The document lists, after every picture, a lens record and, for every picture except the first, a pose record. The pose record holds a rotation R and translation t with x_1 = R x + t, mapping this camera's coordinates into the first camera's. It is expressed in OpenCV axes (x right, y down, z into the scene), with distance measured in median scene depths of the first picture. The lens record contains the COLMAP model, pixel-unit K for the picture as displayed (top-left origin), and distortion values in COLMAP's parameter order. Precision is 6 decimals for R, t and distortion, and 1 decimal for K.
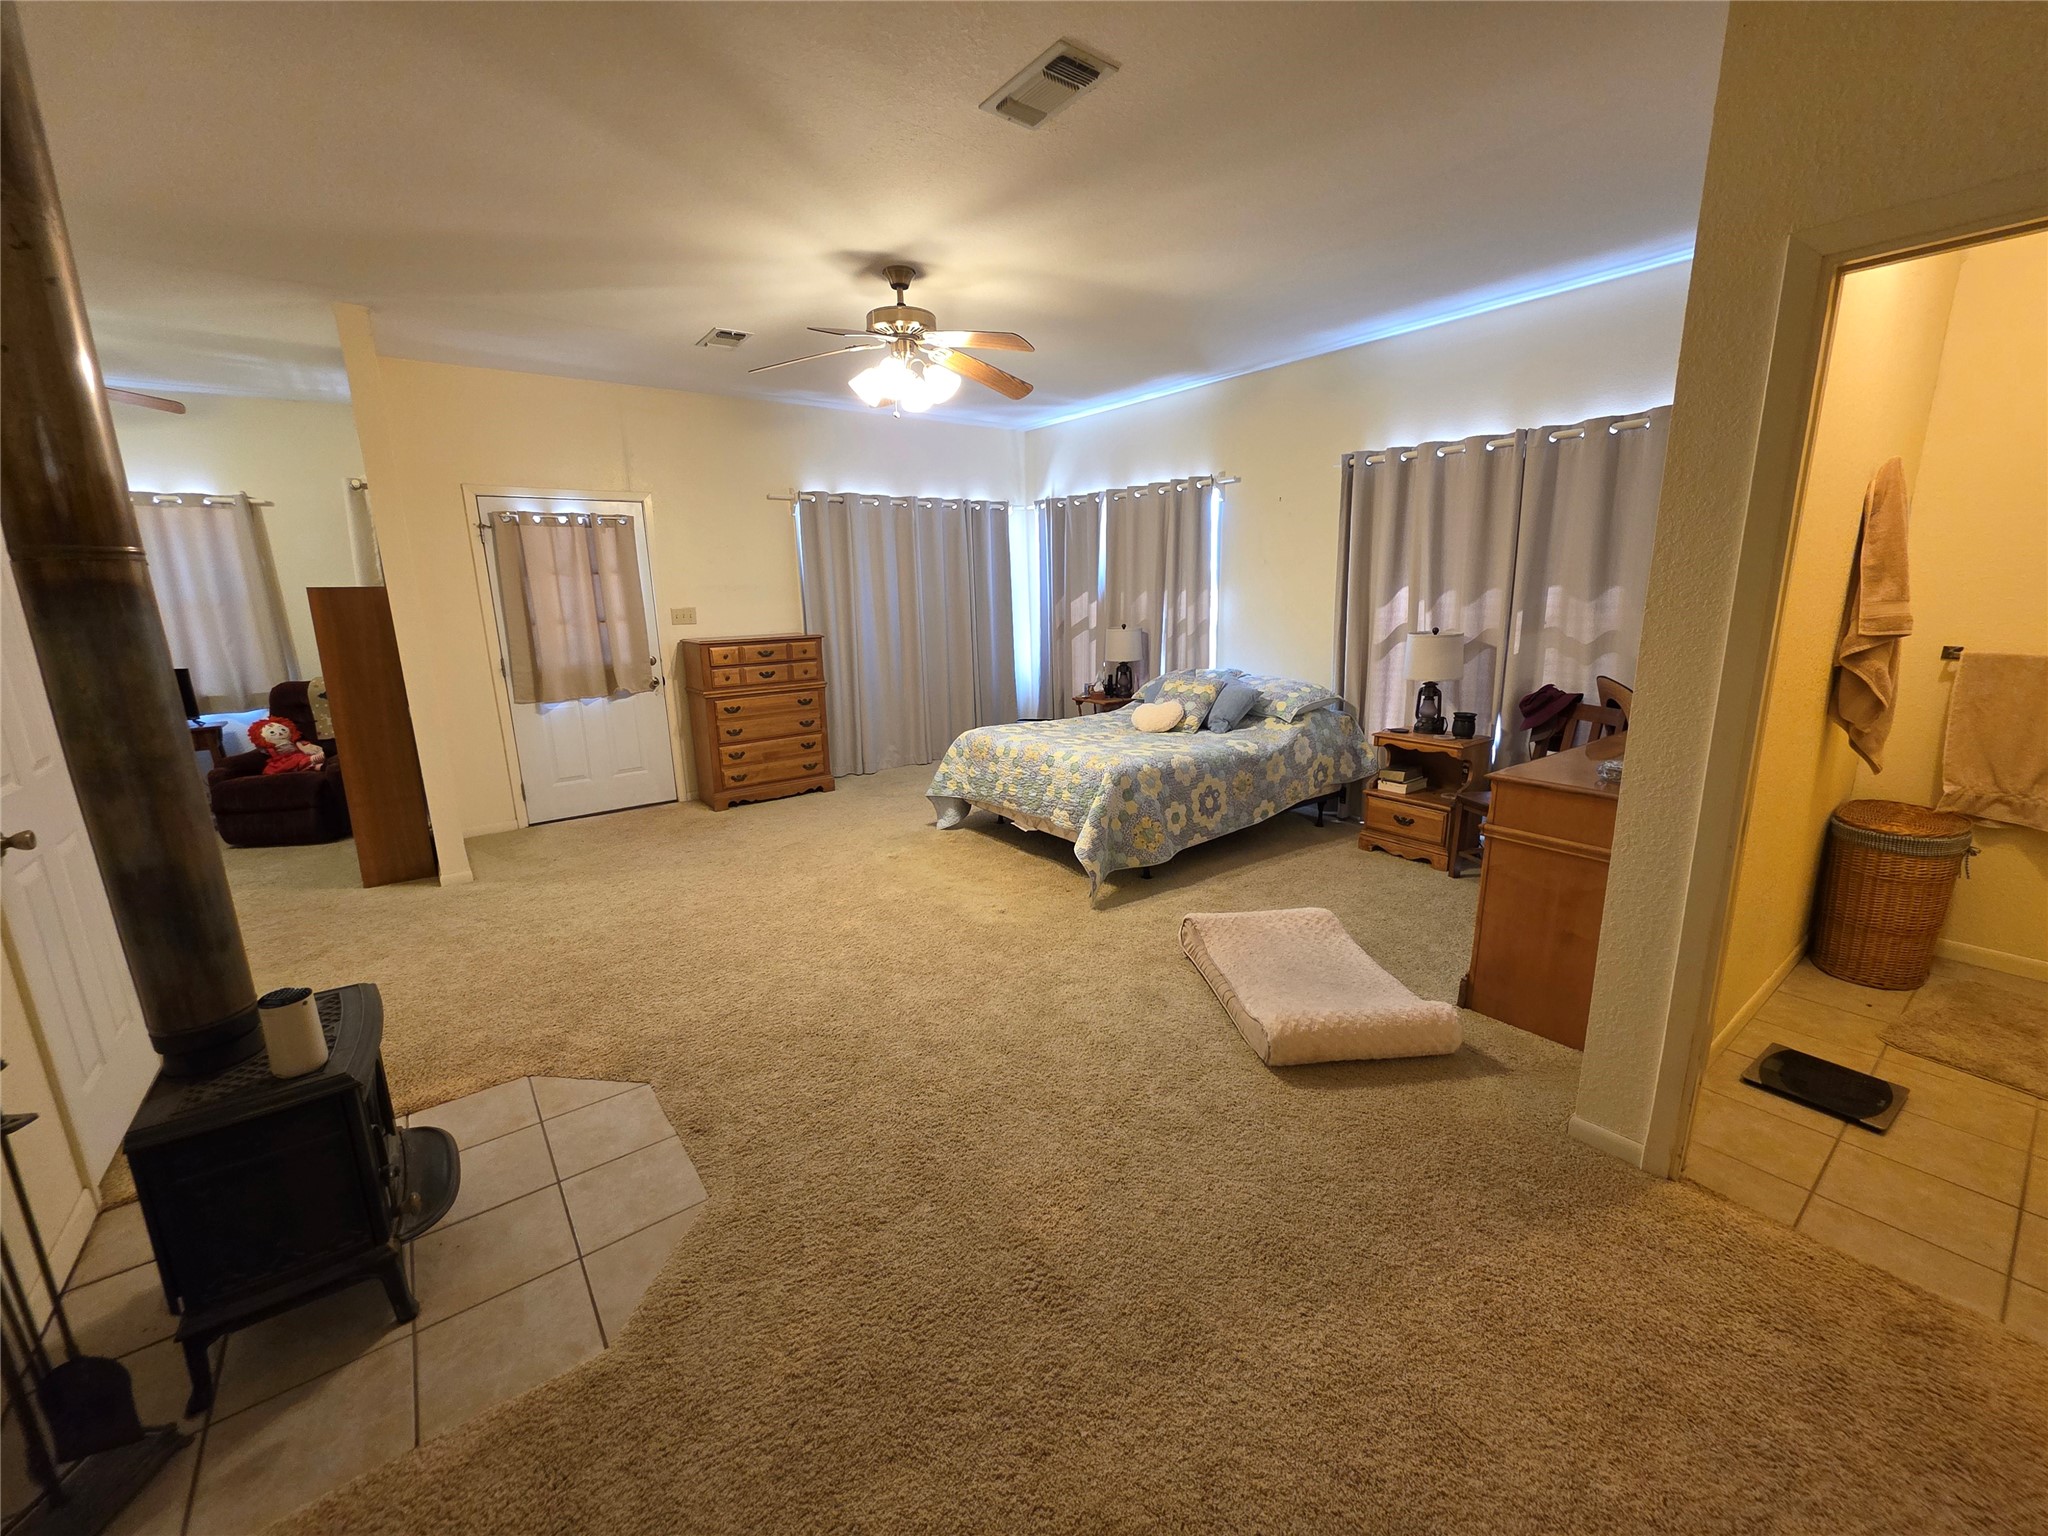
lens RADIAL K [[816.7, 0, 1015.6], [0, 816.7, 760.3], [0, 0, 1]] dist [-0.002459, 0.000096]
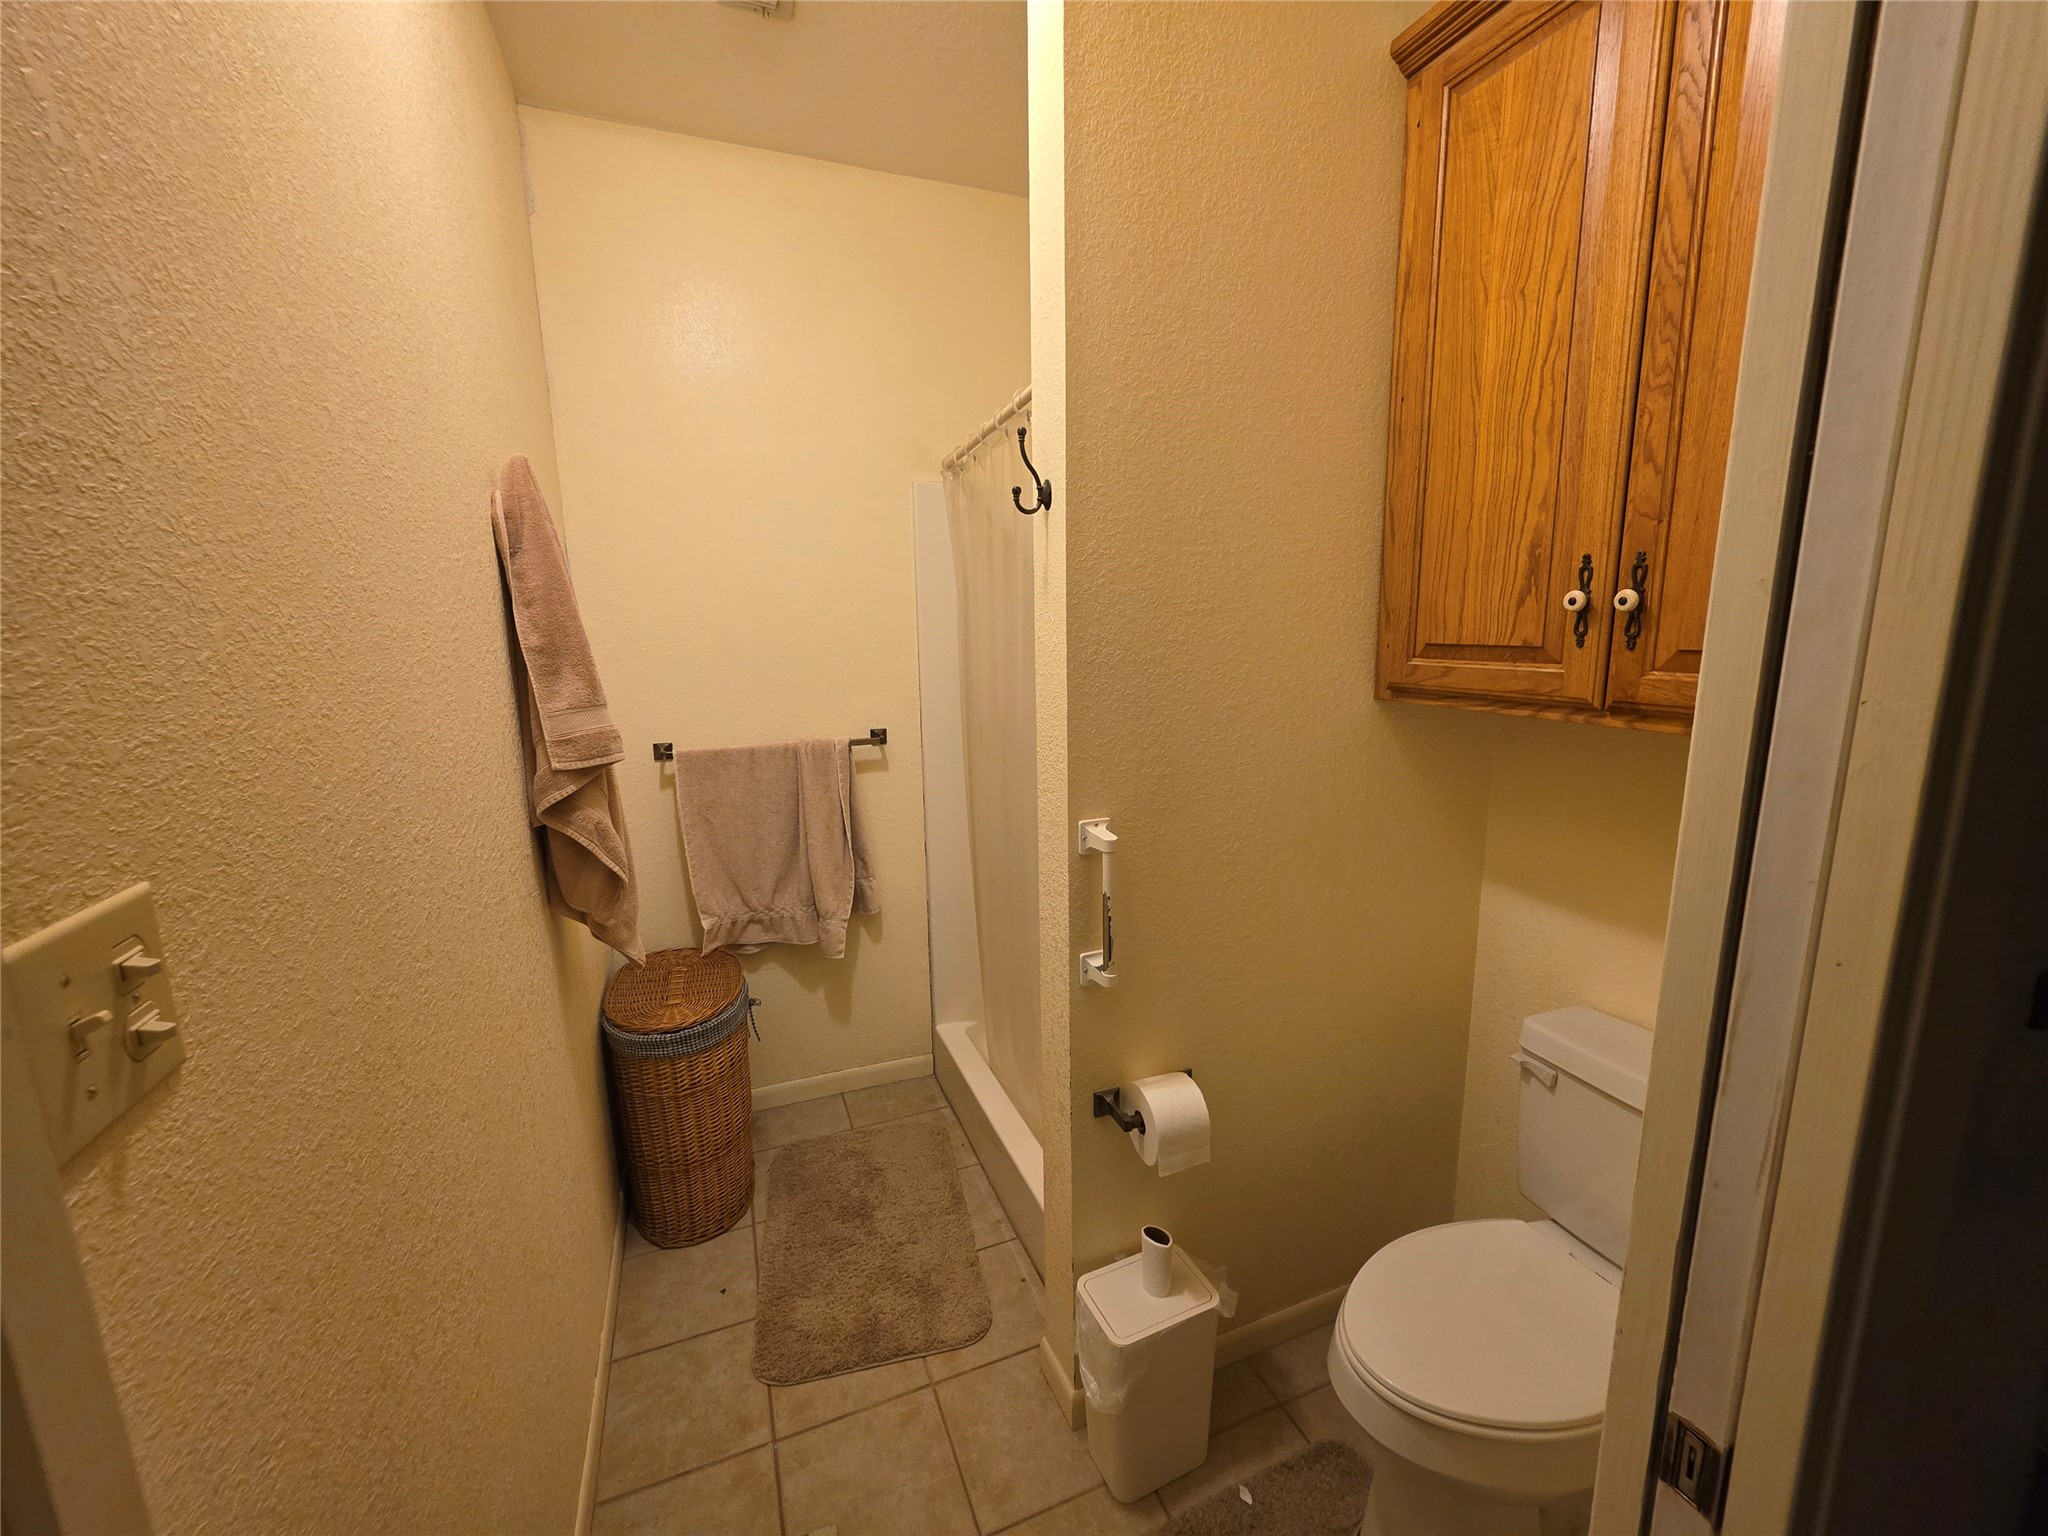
lens RADIAL K [[816.7, 0, 1016.3], [0, 816.7, 768.7], [0, 0, 1]] dist [-0.002459, 0.000096]
pose [[0.271986, -0.161989, 0.948569, 0.578356], [0.218803, 0.970321, 0.102966, -0.138812], [-0.937096, 0.179544, 0.299357, 0.524607]]
